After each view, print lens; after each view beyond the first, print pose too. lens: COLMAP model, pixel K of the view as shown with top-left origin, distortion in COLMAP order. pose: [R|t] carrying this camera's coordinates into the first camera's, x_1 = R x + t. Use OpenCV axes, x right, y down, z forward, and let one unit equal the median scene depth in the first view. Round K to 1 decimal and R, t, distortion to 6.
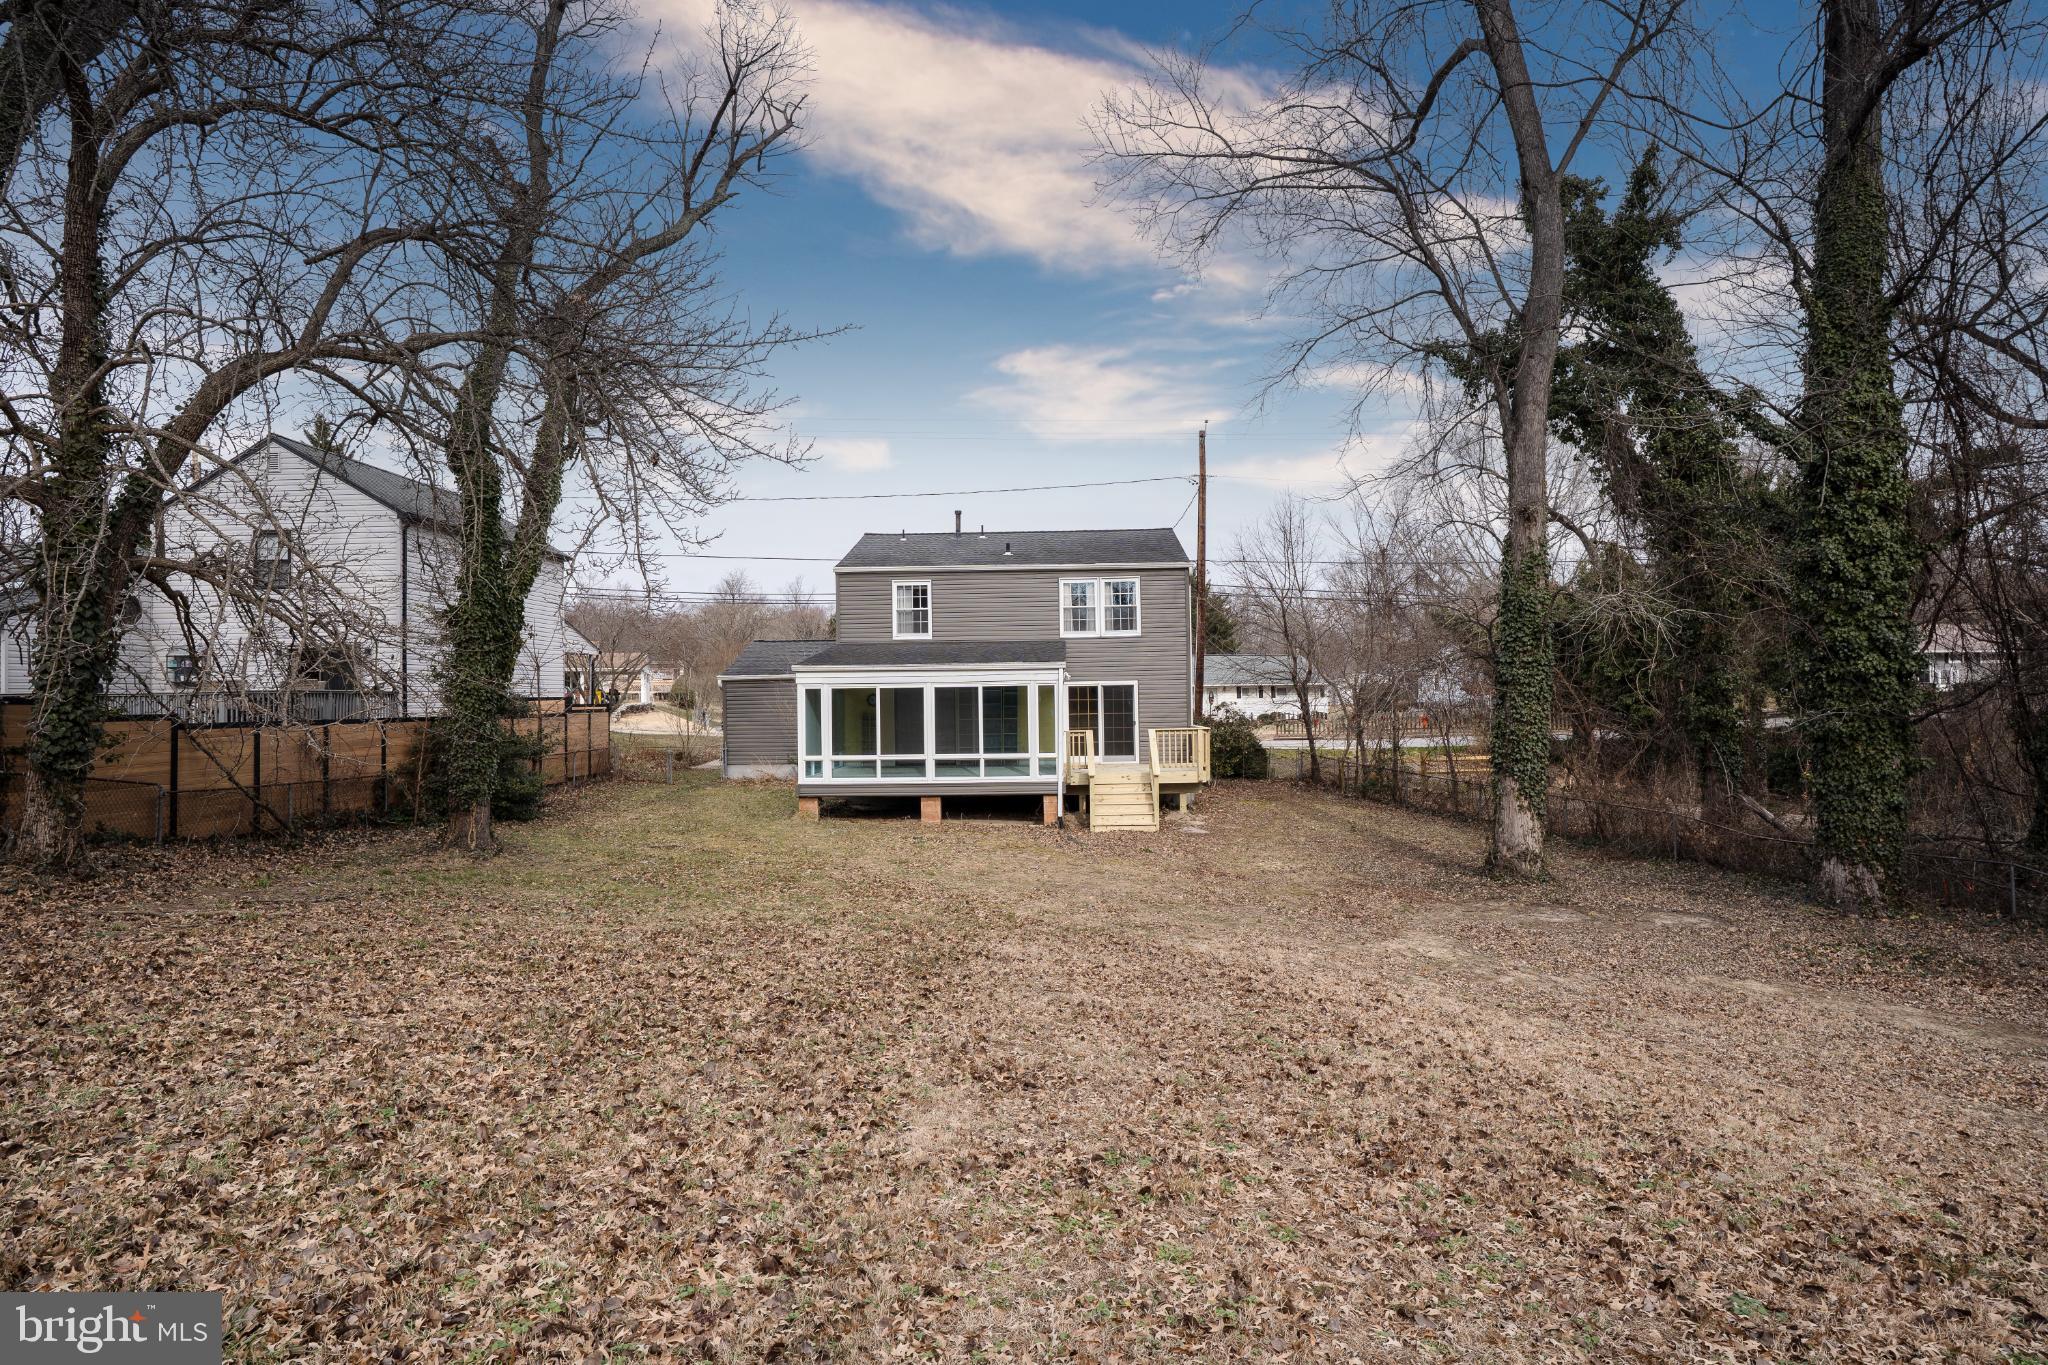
lens RADIAL K [[1176.3, 0, 1023.8], [0, 1176.3, 683.6], [0, 0, 1]] dist [-0.004326, -0.000224]
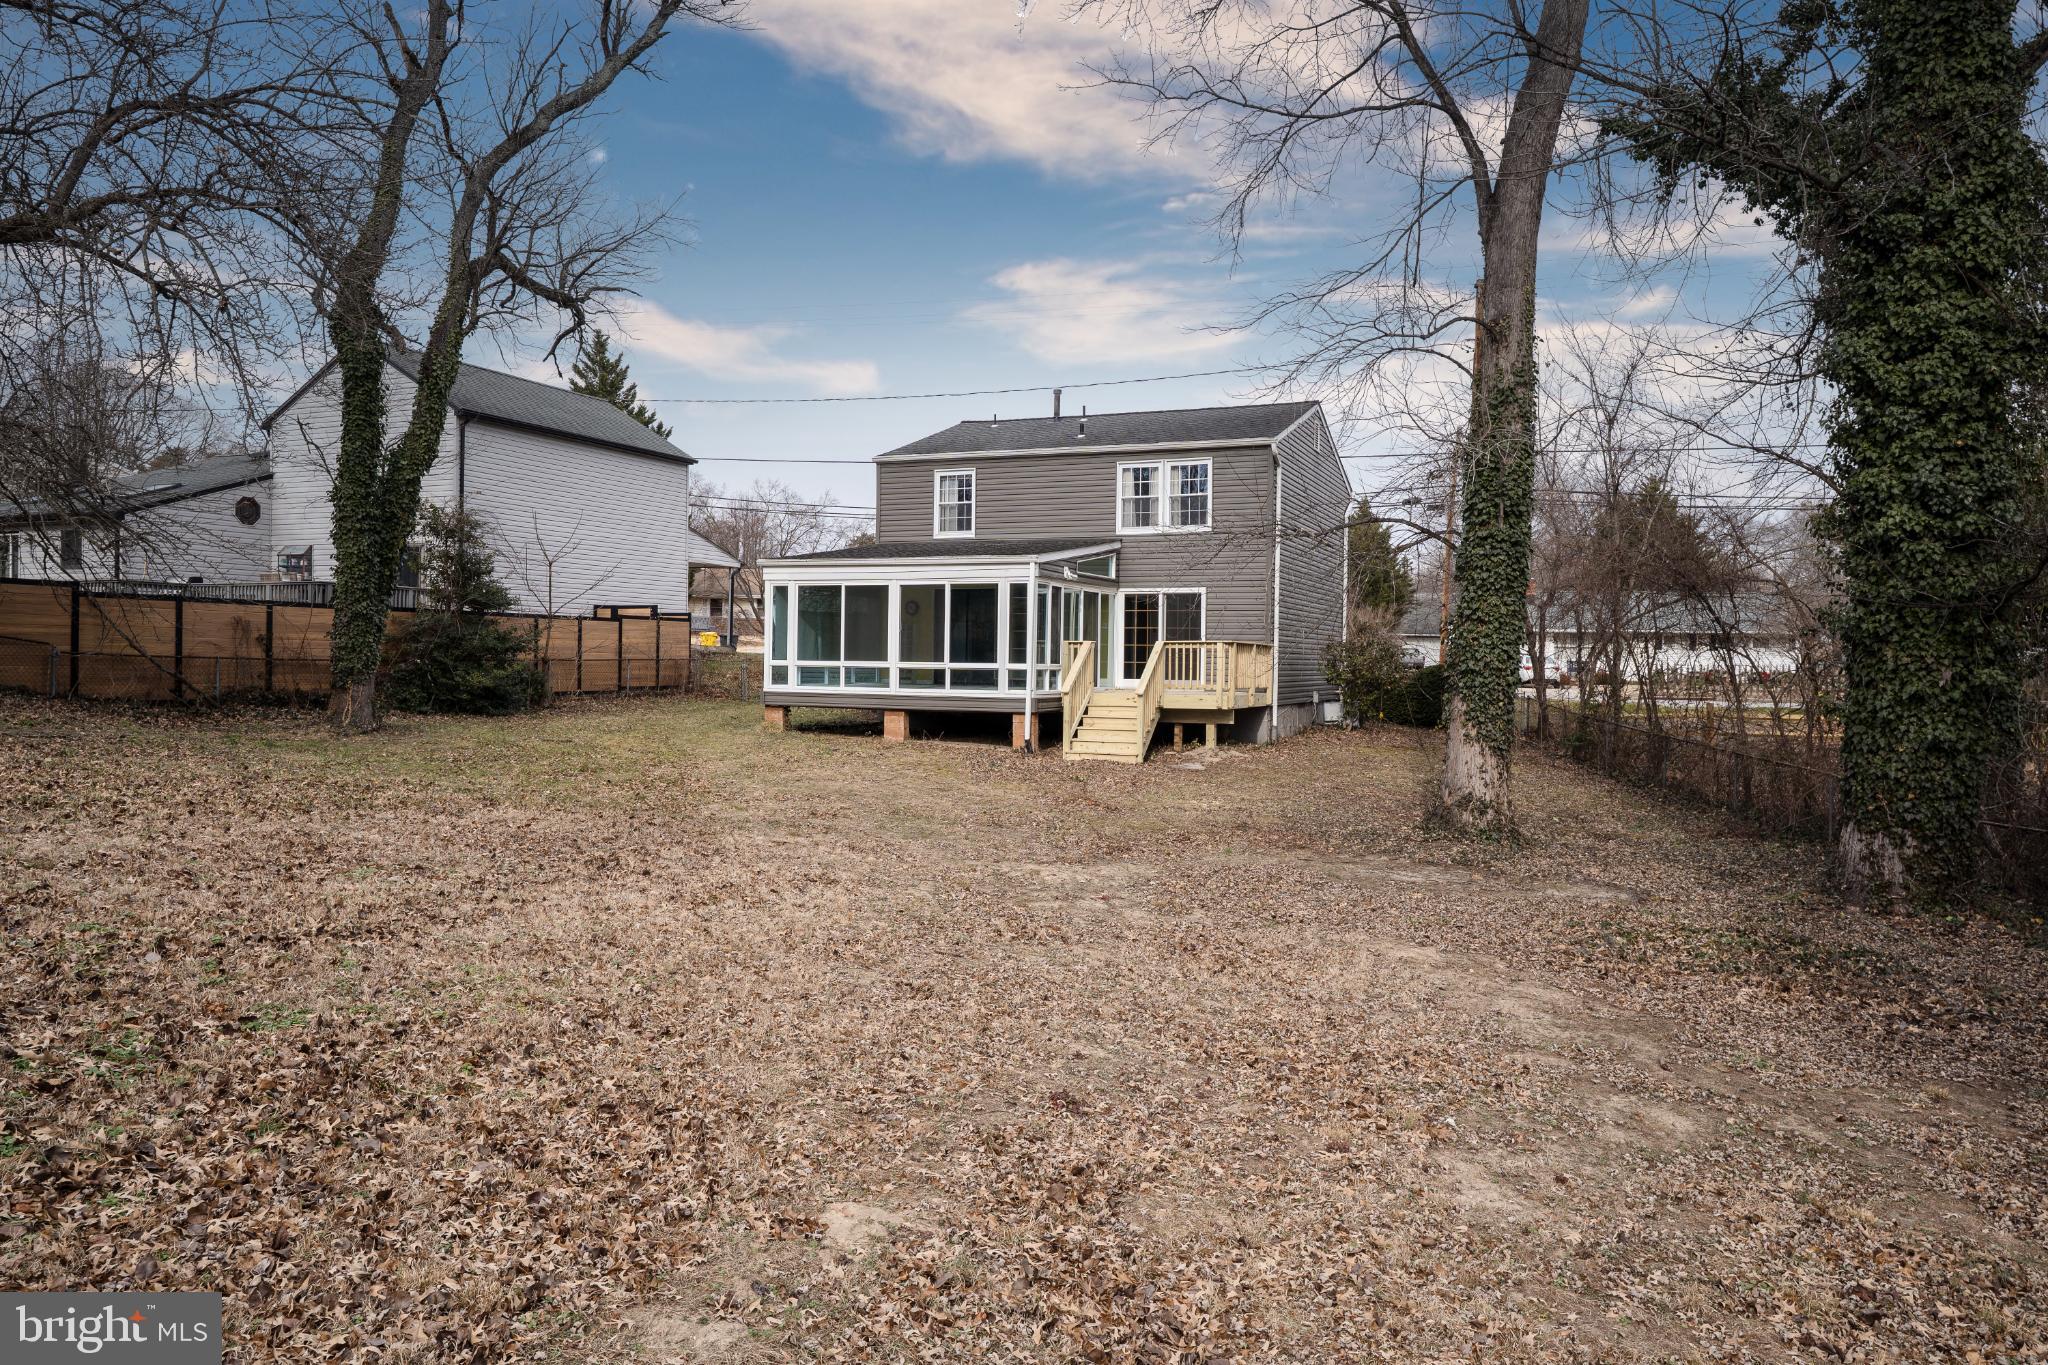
lens RADIAL K [[1395.7, 0, 1025.2], [0, 1395.7, 680.6], [0, 0, 1]] dist [0.004902, 0.001814]
pose [[0.930940, 0.031323, -0.363825, 0.384810], [-0.021057, 0.999261, 0.032149, 0.038442], [0.364564, -0.022267, 0.930912, 0.074866]]
